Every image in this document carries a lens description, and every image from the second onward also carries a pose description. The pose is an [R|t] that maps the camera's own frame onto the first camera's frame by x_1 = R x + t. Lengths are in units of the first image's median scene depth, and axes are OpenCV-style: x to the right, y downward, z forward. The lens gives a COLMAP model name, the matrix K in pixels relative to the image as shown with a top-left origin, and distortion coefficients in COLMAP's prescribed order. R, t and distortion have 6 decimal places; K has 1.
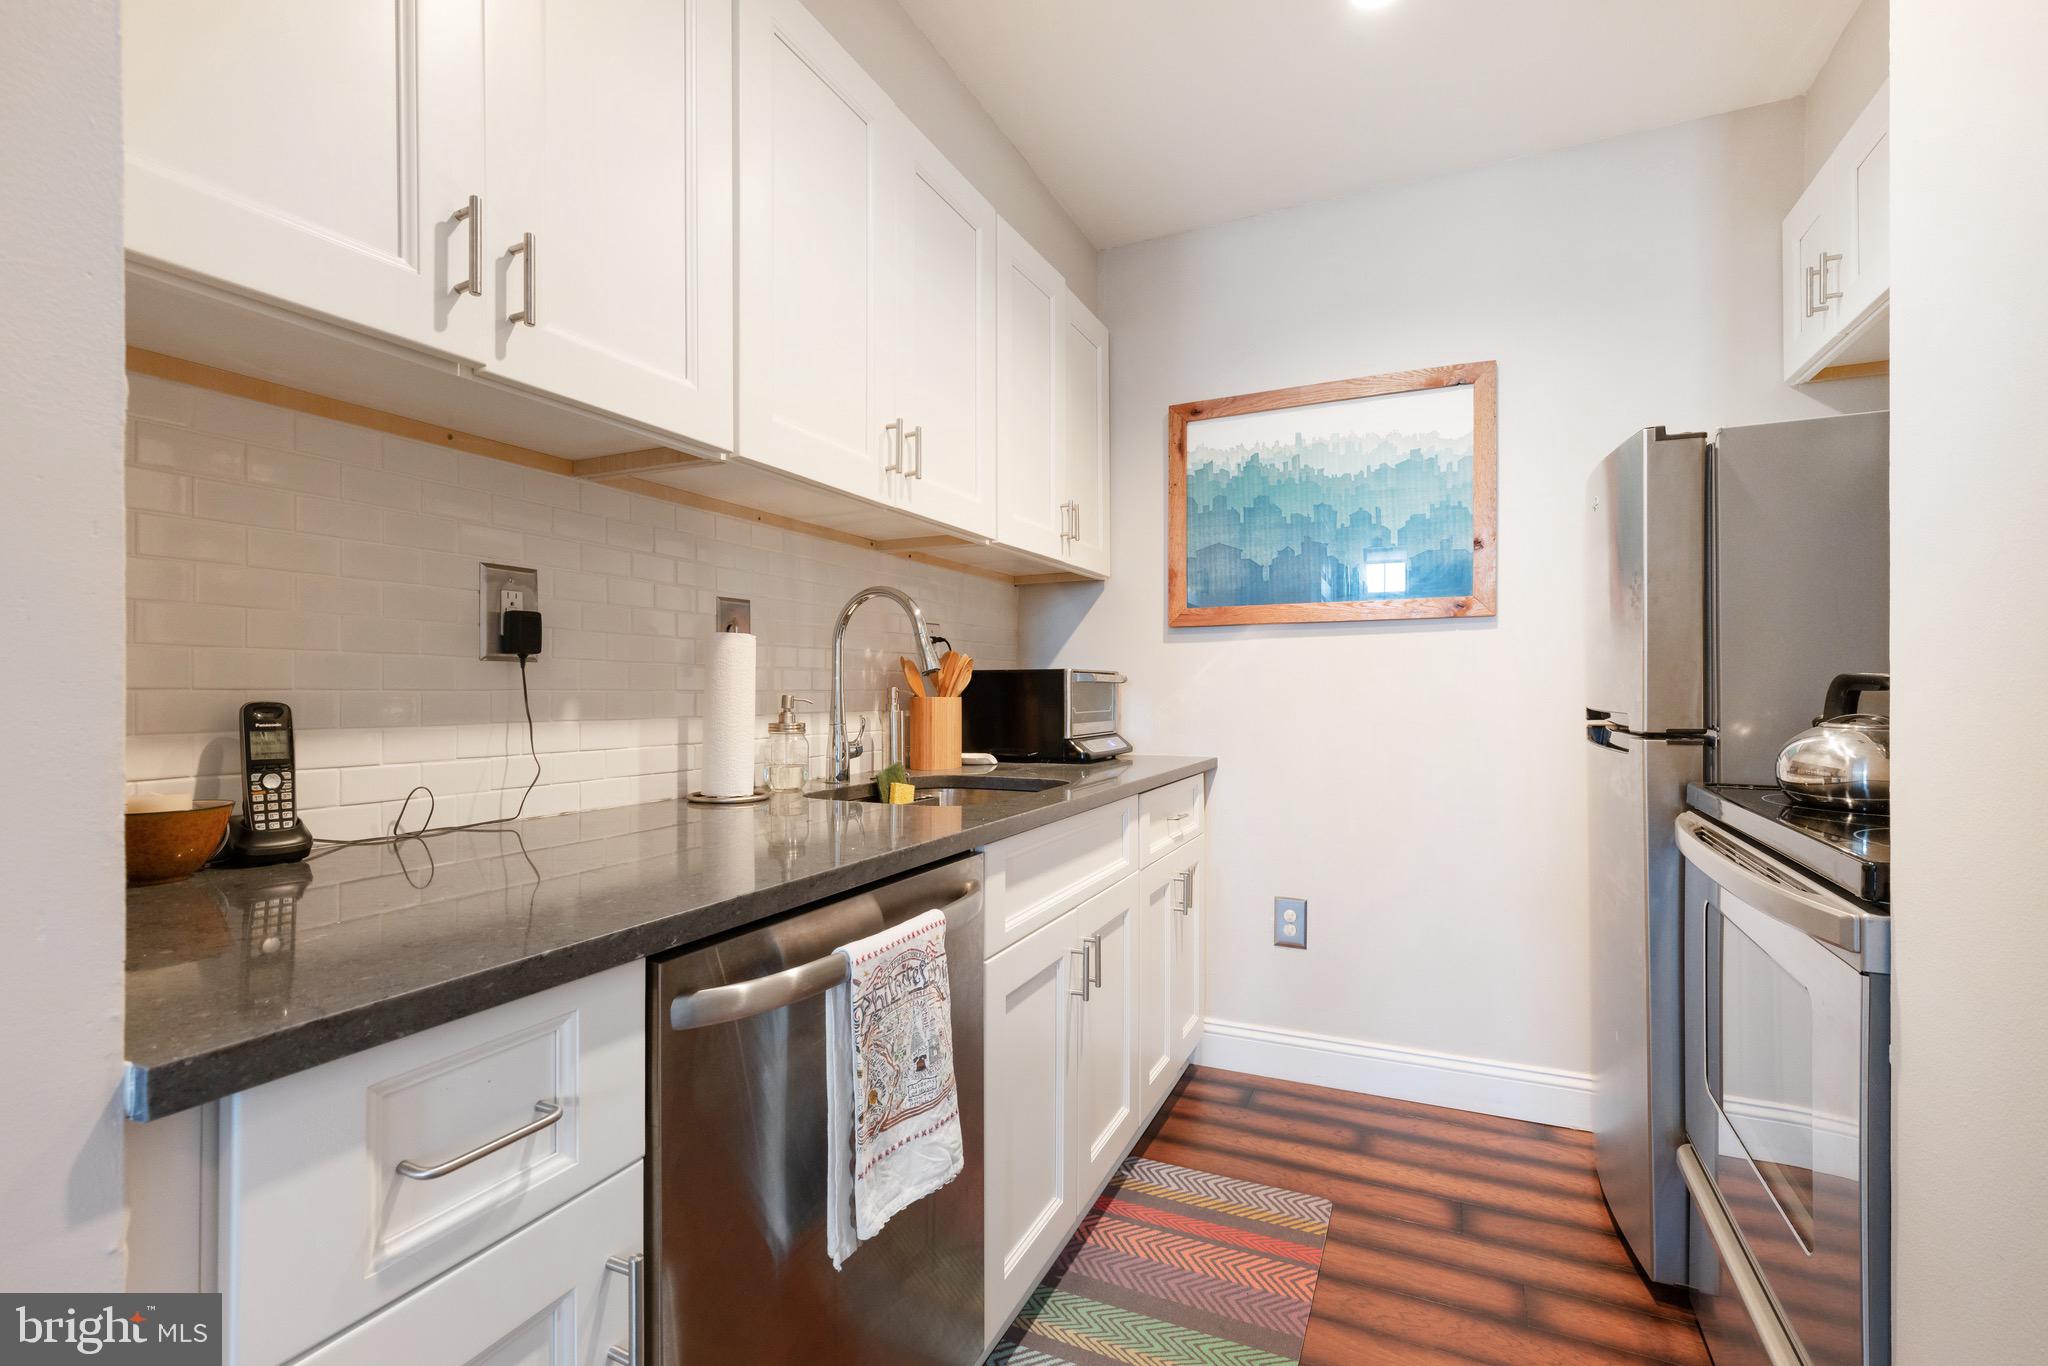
lens RADIAL K [[918.7, 0, 1017.8], [0, 918.7, 675.5], [0, 0, 1]] dist [0.004751, -0.002825]
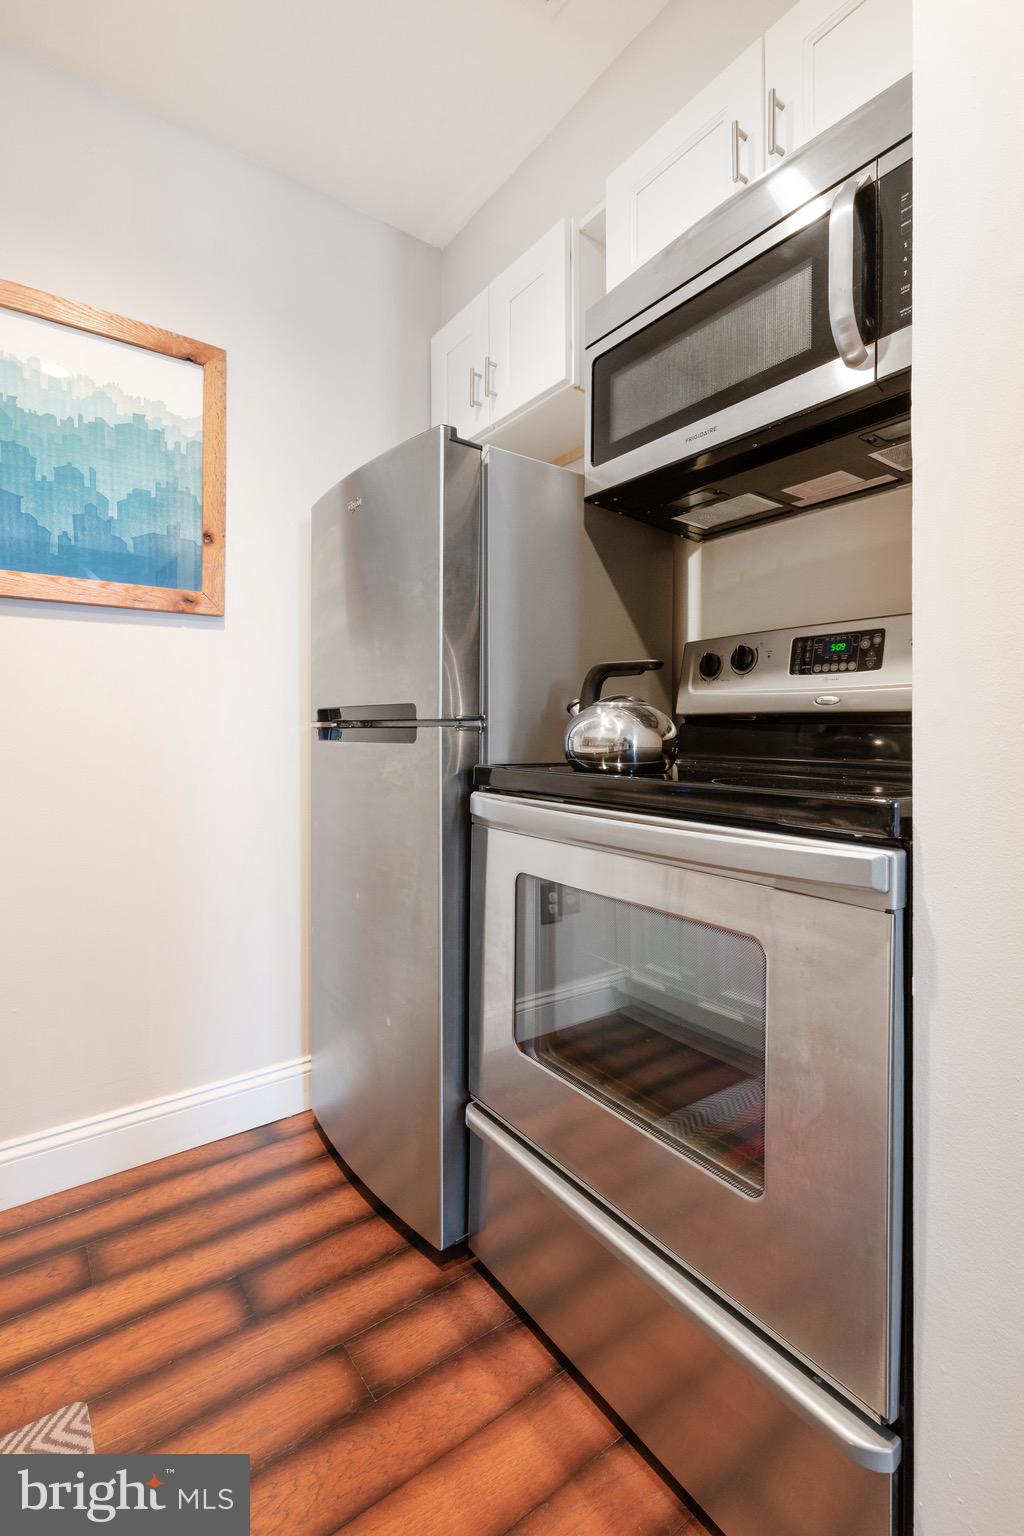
lens RADIAL K [[689.0, 0, 491.4], [0, 689.0, 729.1], [0, 0, 1]] dist [0.004751, -0.002825]
pose [[0.483485, 0.009358, 0.875303, 0.031068], [-0.011506, 0.999924, -0.004334, 0.066202], [-0.875277, -0.007976, 0.483556, 0.501654]]
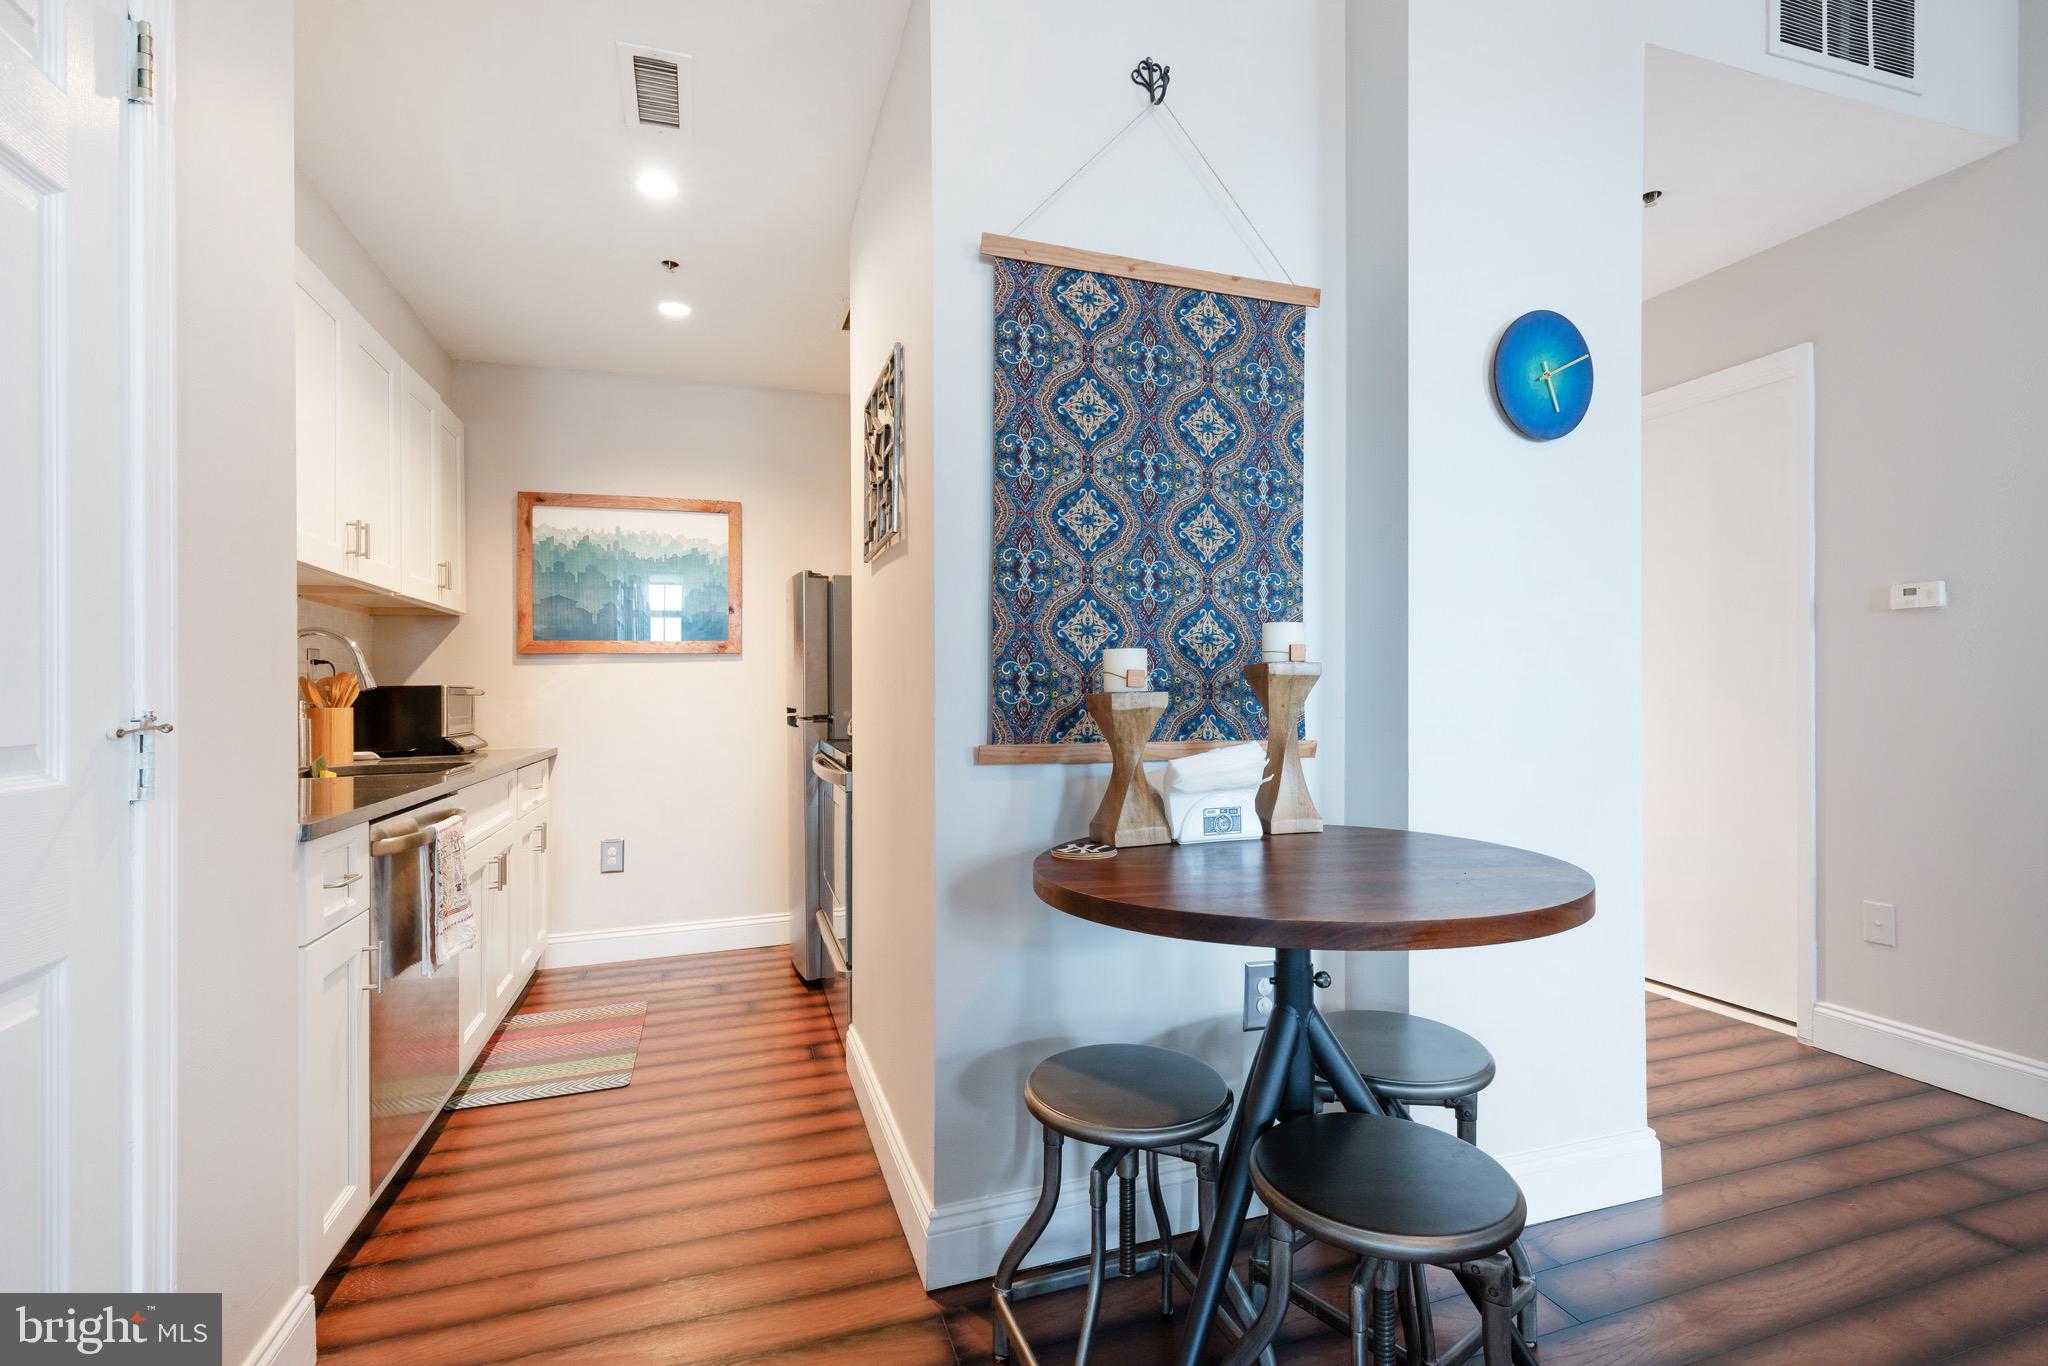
lens RADIAL K [[918.7, 0, 1030.6], [0, 918.7, 682.7], [0, 0, 1]] dist [0.004751, -0.002825]
pose [[0.721844, -0.000165, 0.692056, -0.330005], [0.001147, 0.999999, -0.000957, -0.011257], [-0.692055, 0.001484, 0.721843, -0.729663]]
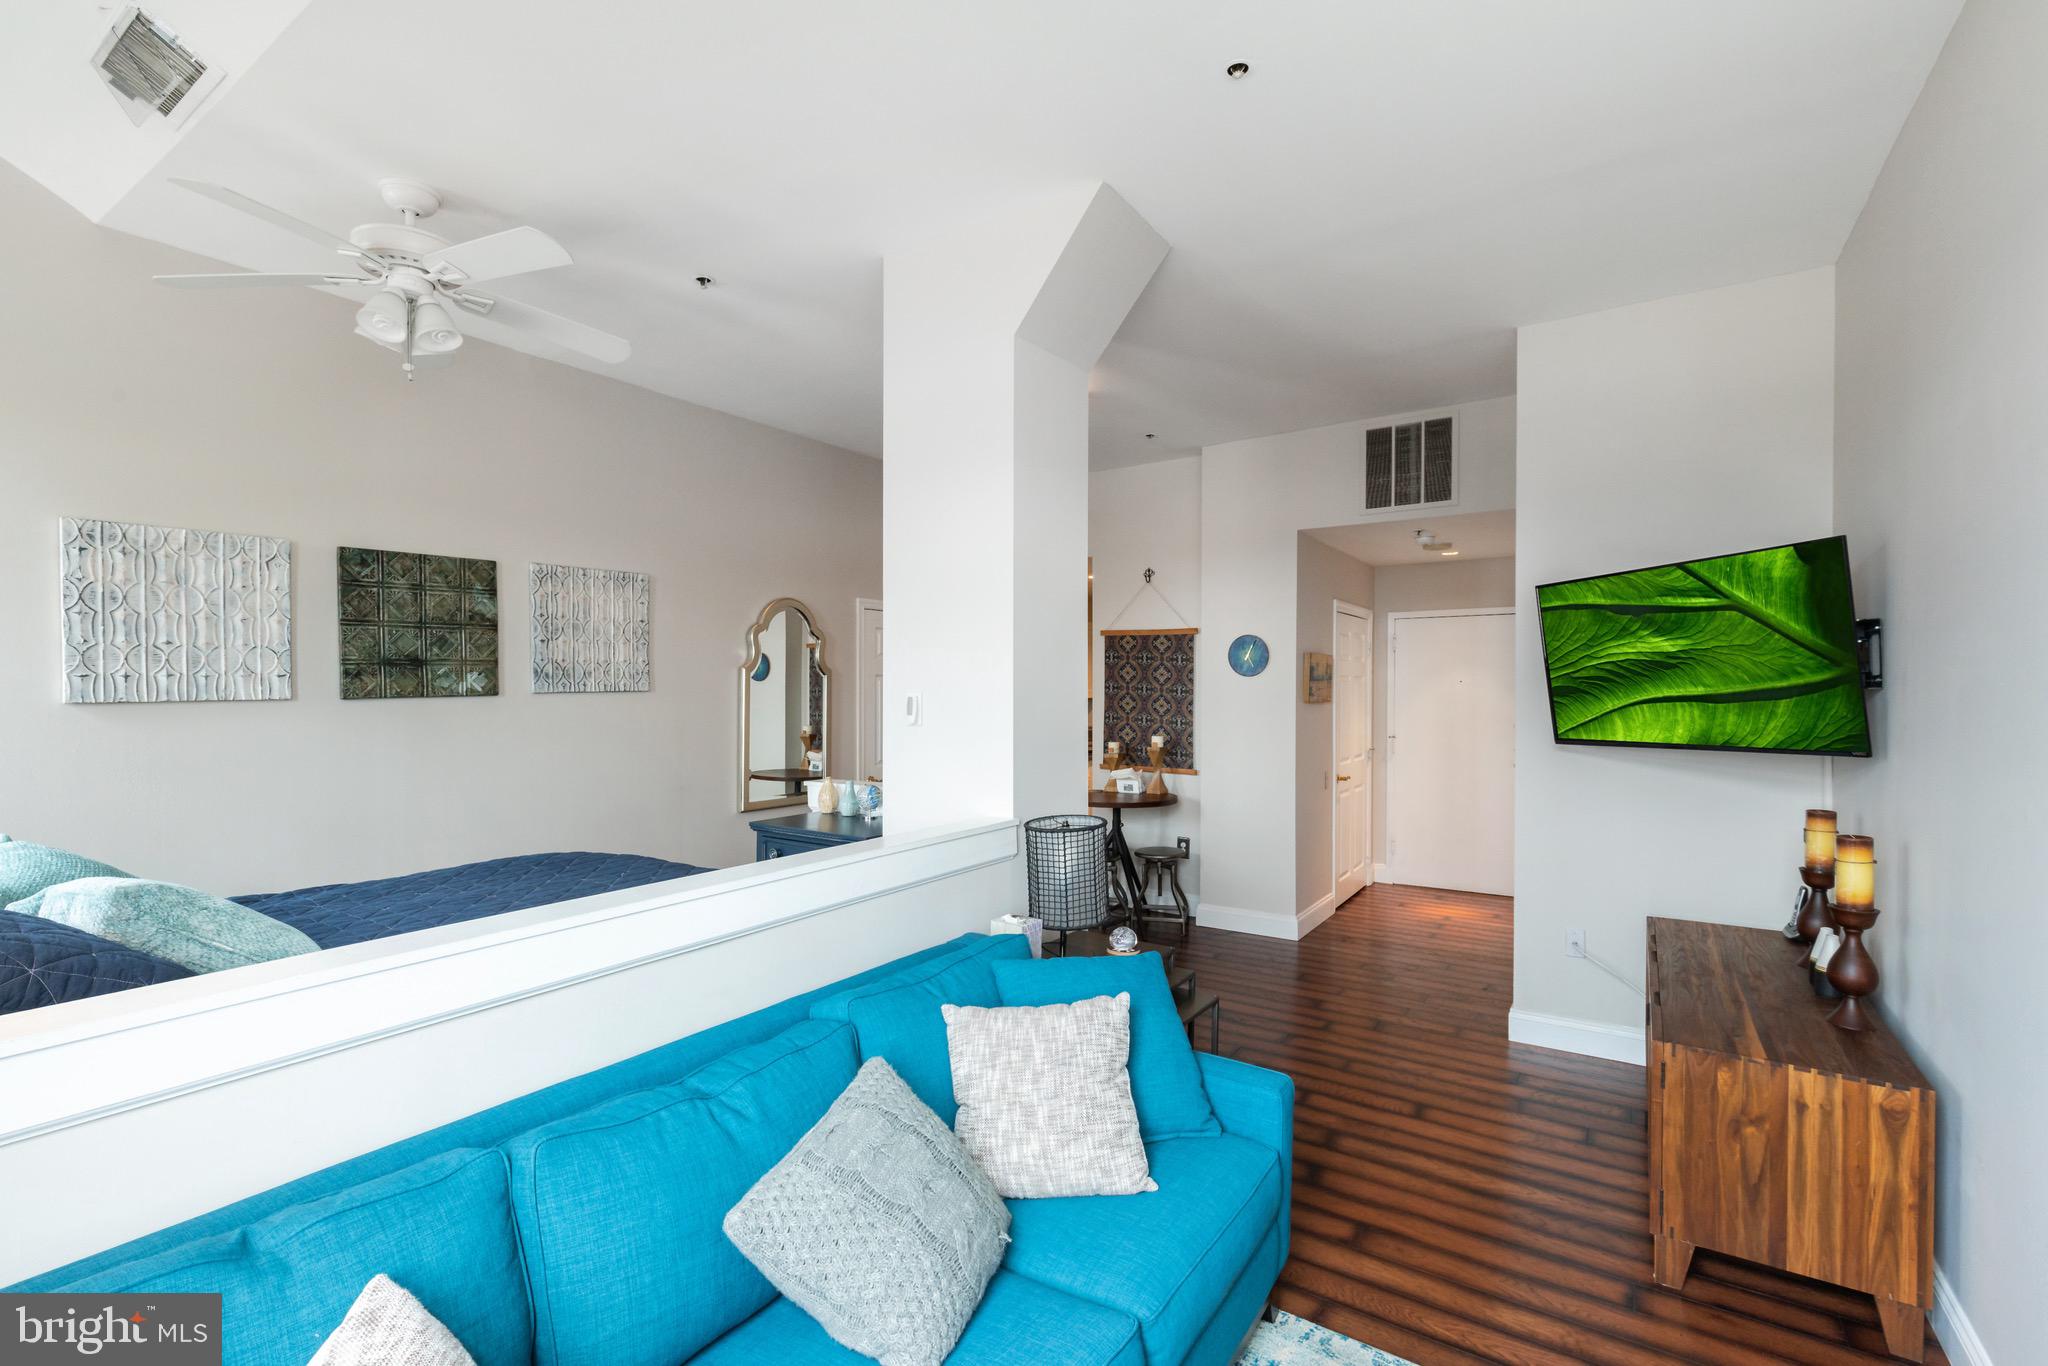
lens RADIAL K [[918.7, 0, 1012.4], [0, 918.7, 680.4], [0, 0, 1]] dist [0.004751, -0.002825]
pose [[0.989038, -0.003708, -0.147616, 0.418318], [0.004333, 0.999983, 0.003916, -0.271345], [0.147599, -0.004513, 0.989037, -3.420341]]
